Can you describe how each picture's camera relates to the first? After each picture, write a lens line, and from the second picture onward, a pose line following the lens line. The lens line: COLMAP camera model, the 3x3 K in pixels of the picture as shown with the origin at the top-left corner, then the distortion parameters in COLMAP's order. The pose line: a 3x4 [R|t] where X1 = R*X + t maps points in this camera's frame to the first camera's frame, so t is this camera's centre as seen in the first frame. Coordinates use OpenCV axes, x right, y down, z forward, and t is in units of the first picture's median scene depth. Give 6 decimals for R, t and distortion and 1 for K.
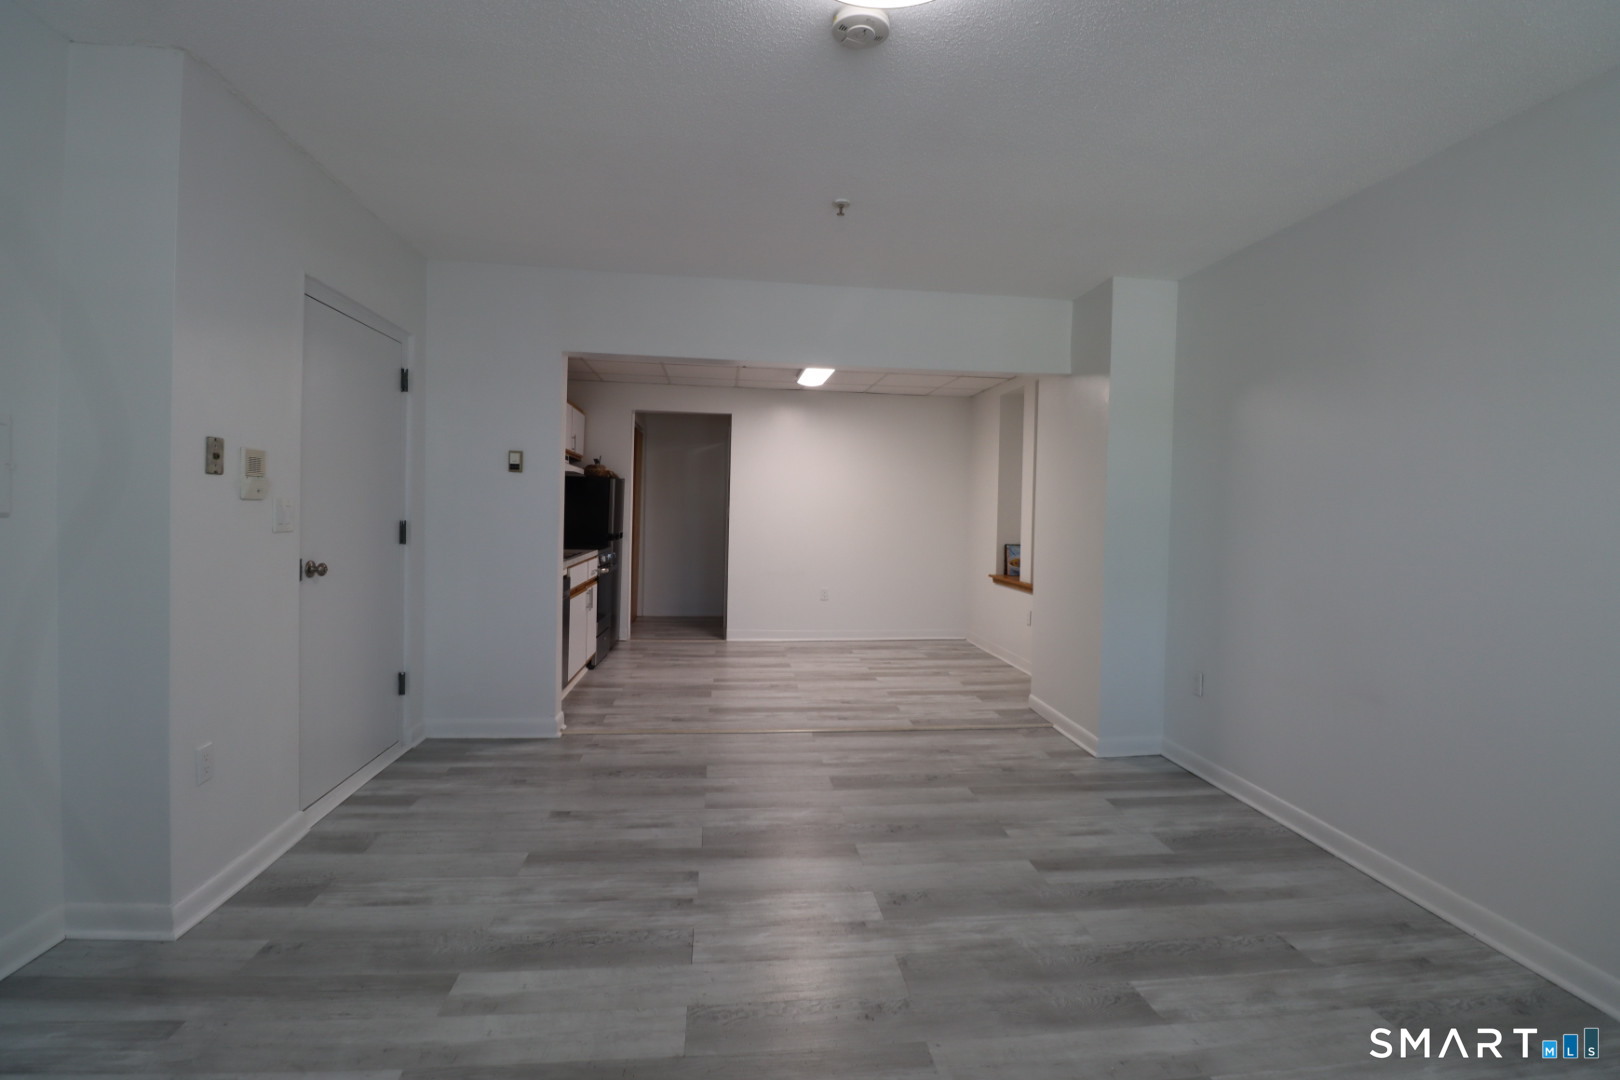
lens RADIAL K [[759.7, 0, 804.5], [0, 759.7, 522.7], [0, 0, 1]] dist [-0.000125, -0.013256]
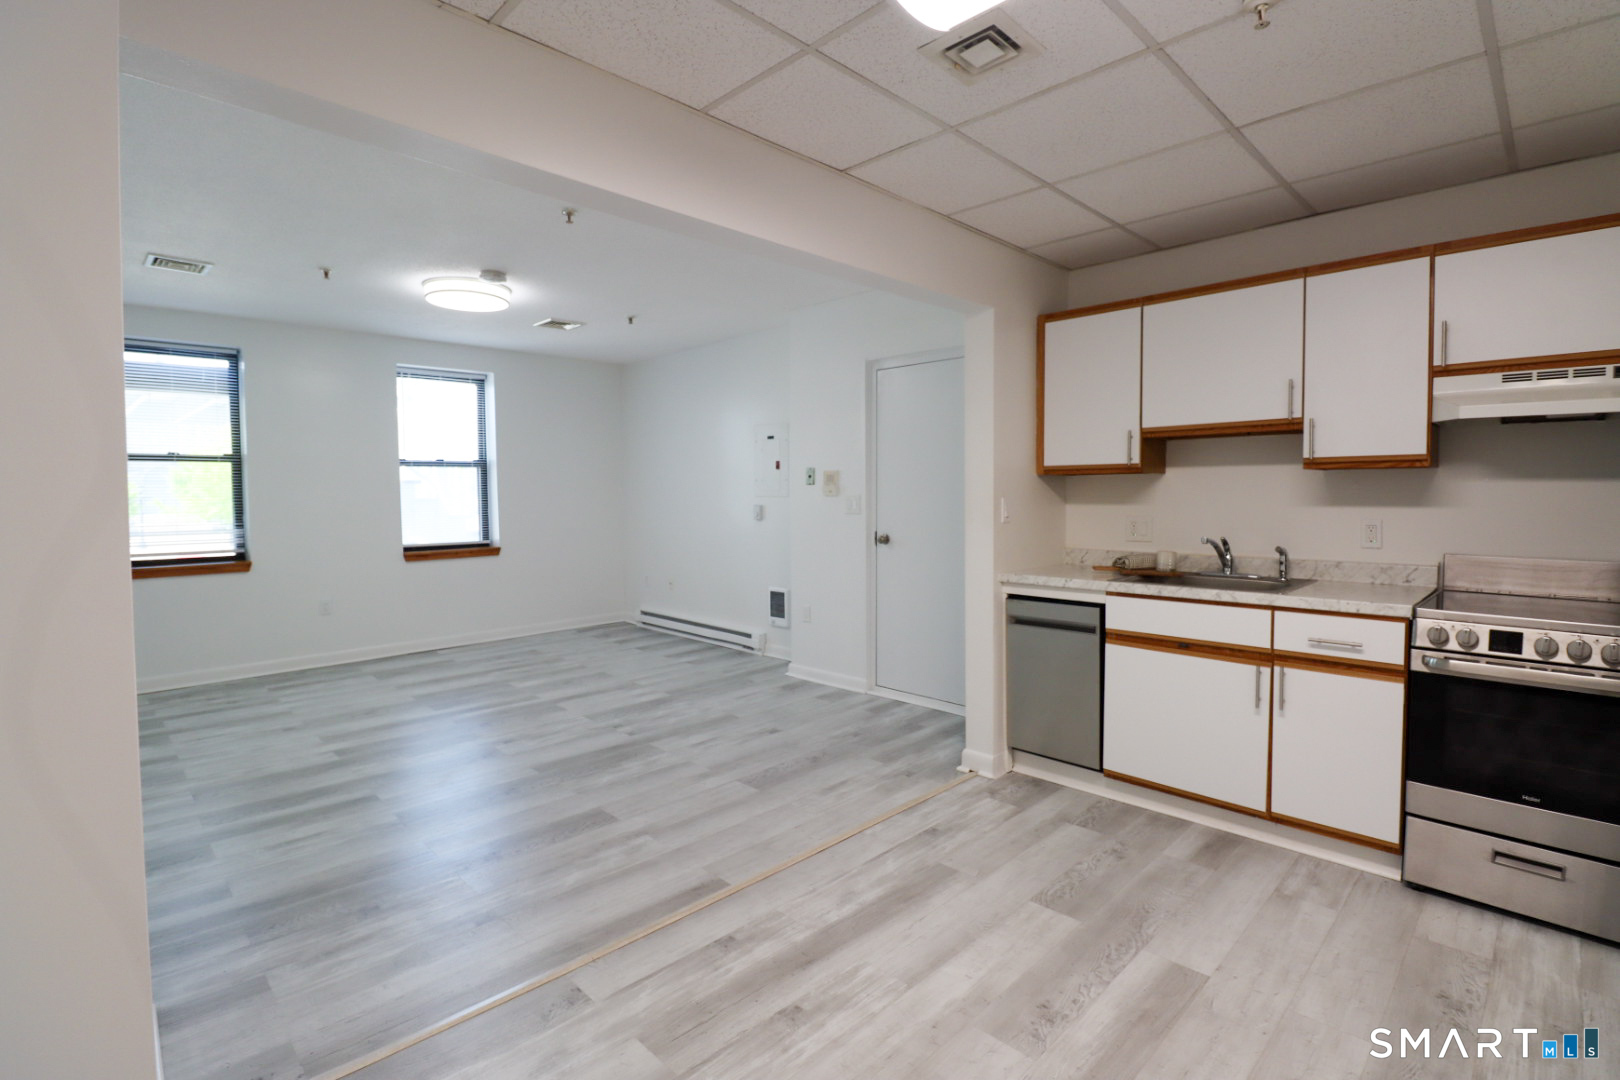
lens RADIAL K [[759.7, 0, 804.5], [0, 759.7, 522.7], [0, 0, 1]] dist [-0.000125, -0.013256]
pose [[-0.788228, 0.005704, -0.615356, 0.542249], [-0.024199, 0.998896, 0.040257, -0.038387], [0.614907, 0.046622, -0.787220, 2.499064]]
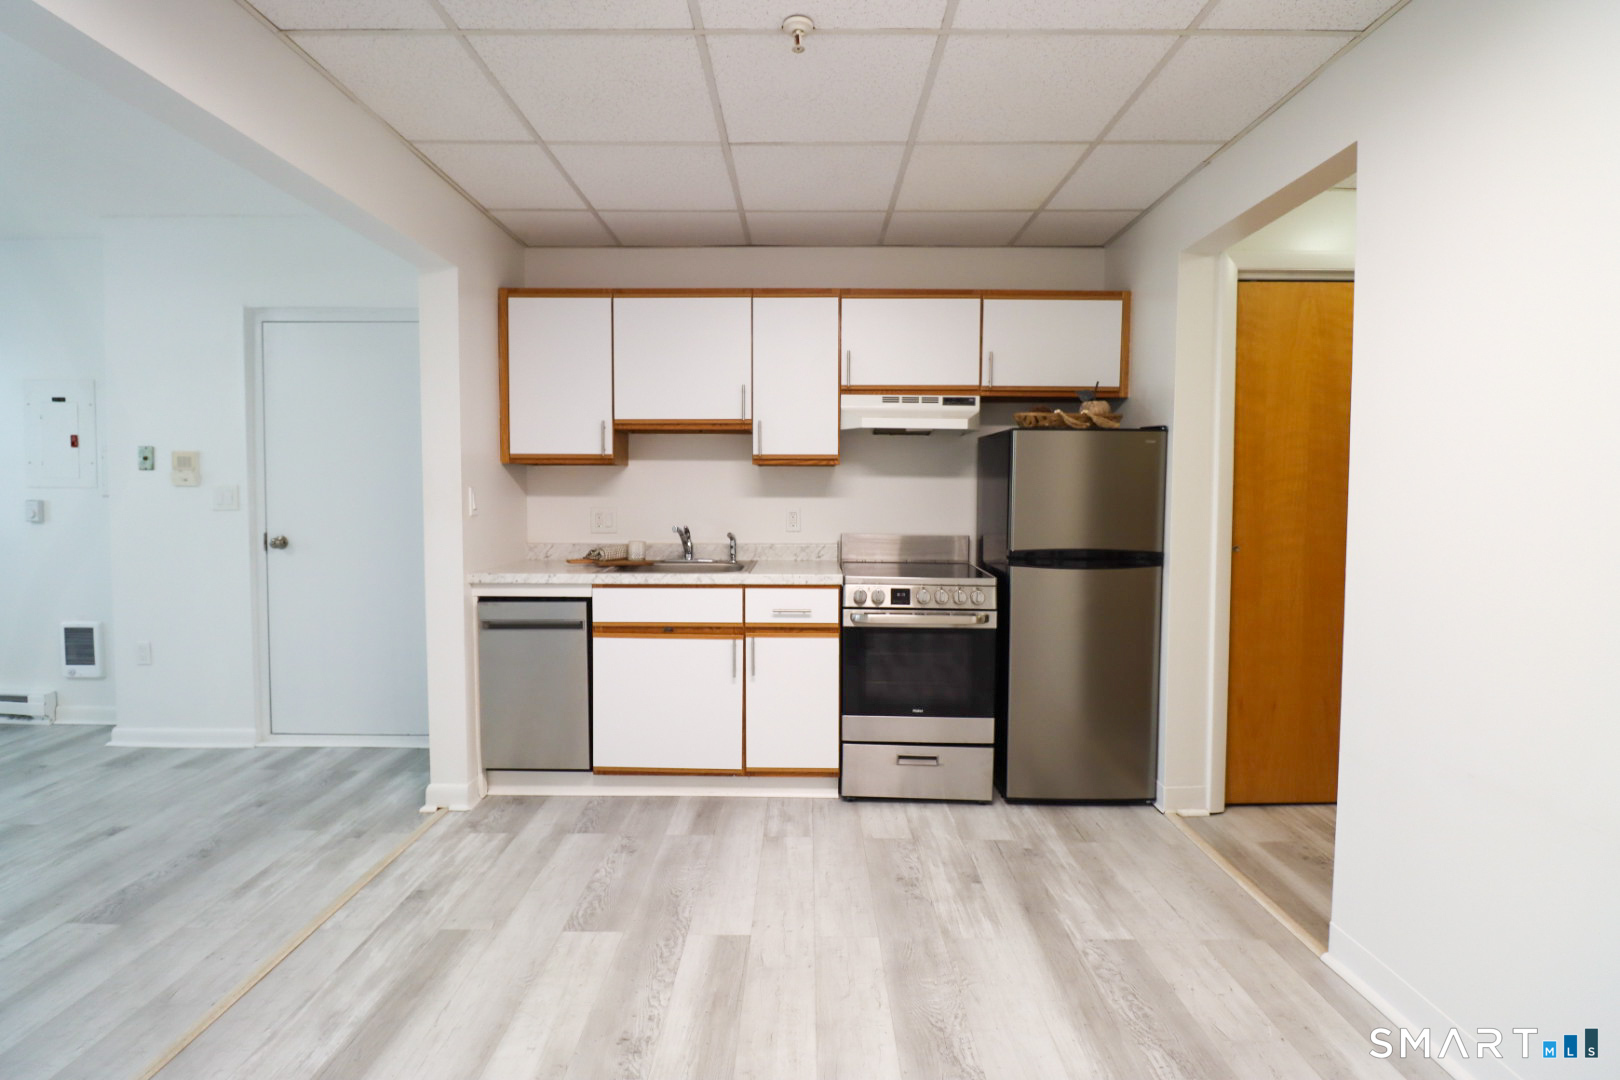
lens RADIAL K [[759.7, 0, 804.5], [0, 759.7, 522.7], [0, 0, 1]] dist [-0.000125, -0.013256]
pose [[-0.119014, 0.016628, -0.992753, 0.545962], [-0.025062, 0.999491, 0.019745, -0.018613], [0.992576, 0.027231, -0.118537, 2.310555]]
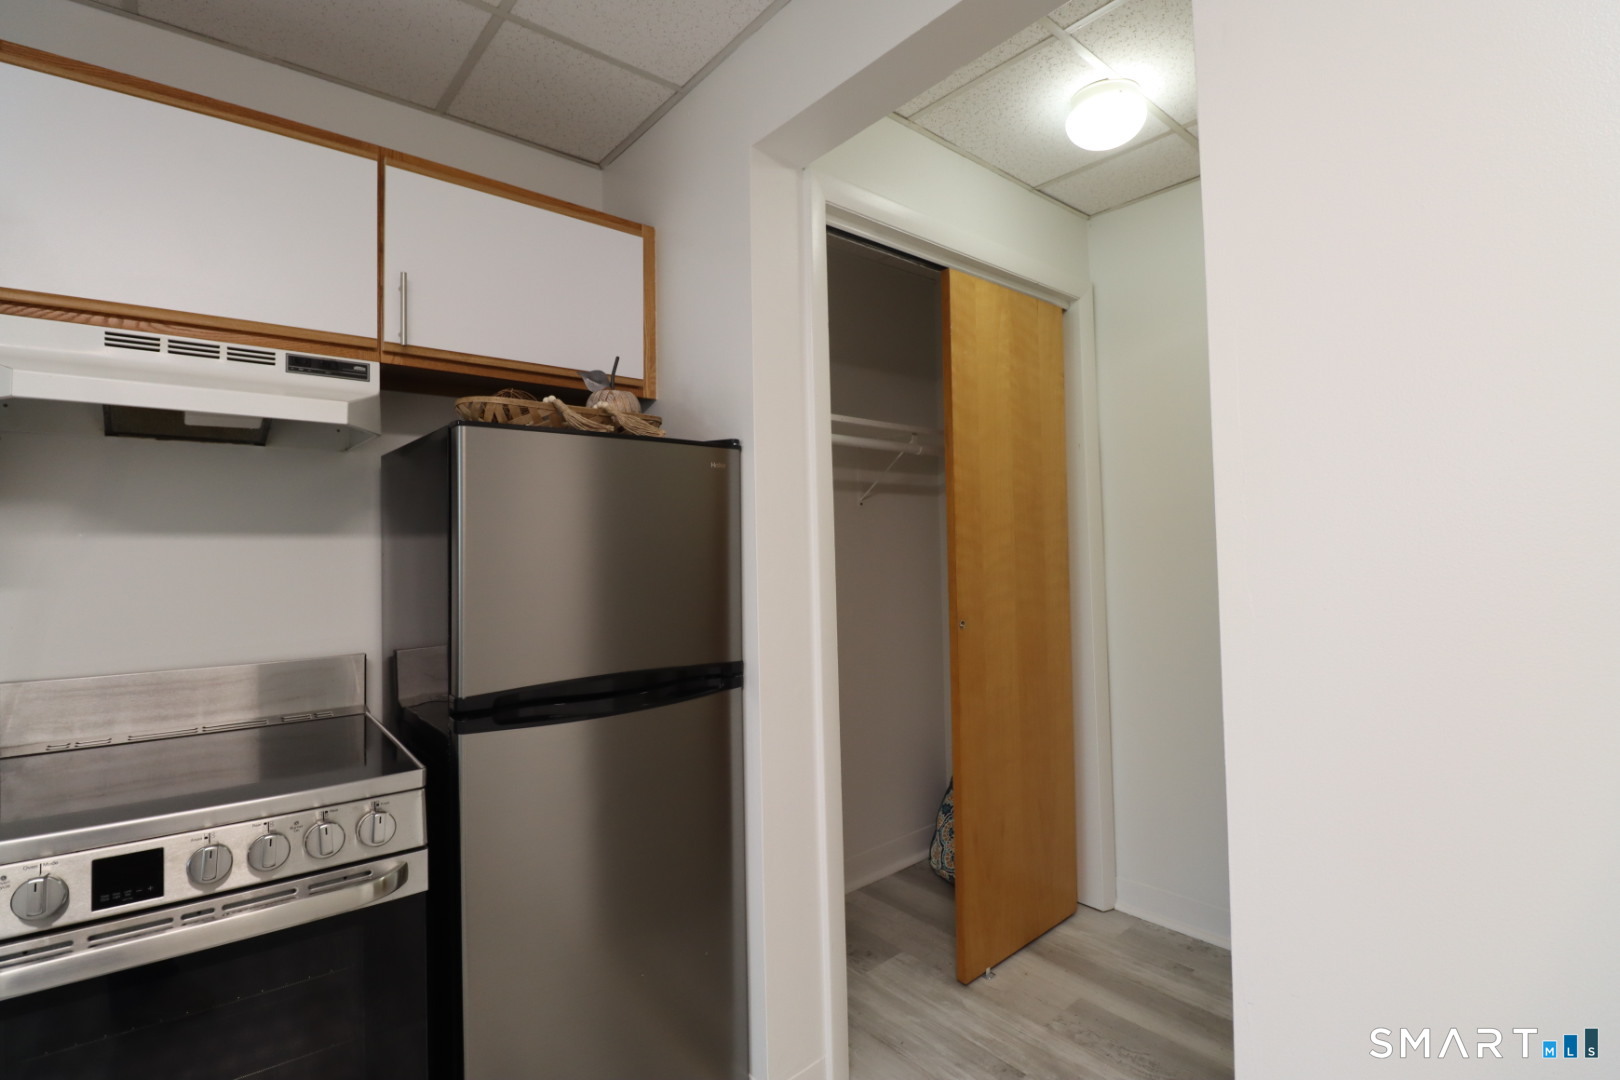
lens RADIAL K [[764.5, 0, 807.8], [0, 764.5, 530.3], [0, 0, 1]] dist [-0.023873, -0.000696]
pose [[0.552767, -0.058601, -0.831273, -0.087388], [0.019826, 0.998167, -0.057183, -0.039690], [0.833100, 0.015128, 0.552915, 2.399823]]
